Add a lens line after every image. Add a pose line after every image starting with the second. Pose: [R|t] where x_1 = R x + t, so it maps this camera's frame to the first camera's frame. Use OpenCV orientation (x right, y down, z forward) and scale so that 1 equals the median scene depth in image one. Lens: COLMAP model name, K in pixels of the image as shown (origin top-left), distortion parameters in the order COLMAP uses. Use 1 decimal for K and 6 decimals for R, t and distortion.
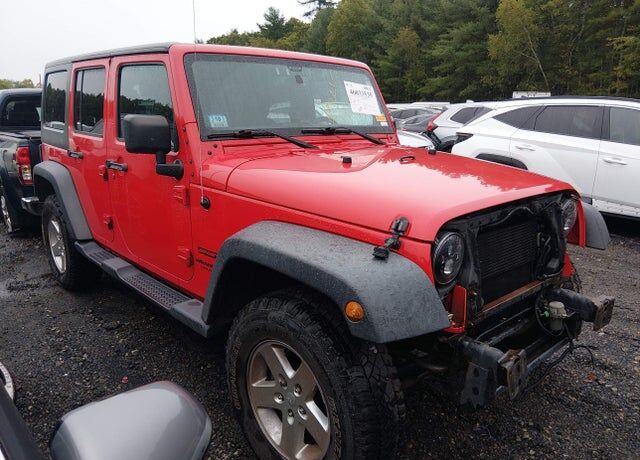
lens RADIAL K [[519.4, 0, 320.0], [0, 519.4, 230.0], [0, 0, 1]] dist [-0.007785, -0.002977]
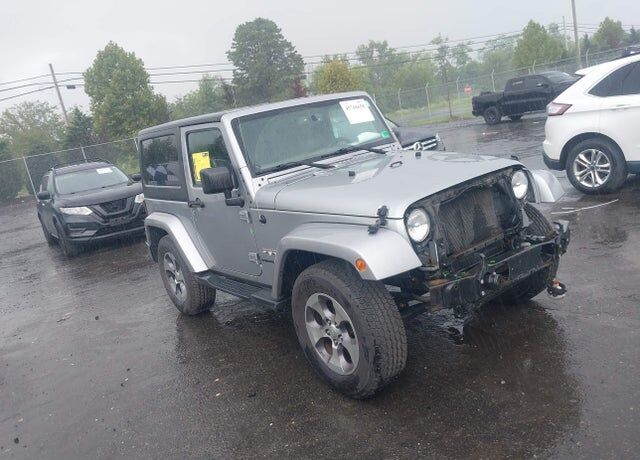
lens RADIAL K [[519.4, 0, 320.0], [0, 519.4, 230.0], [0, 0, 1]] dist [-0.007785, -0.002977]
pose [[0.981194, -0.169154, -0.092980, 0.068718], [0.168221, 0.985588, -0.017845, 0.030438], [0.094658, 0.001868, 0.995508, -0.439858]]
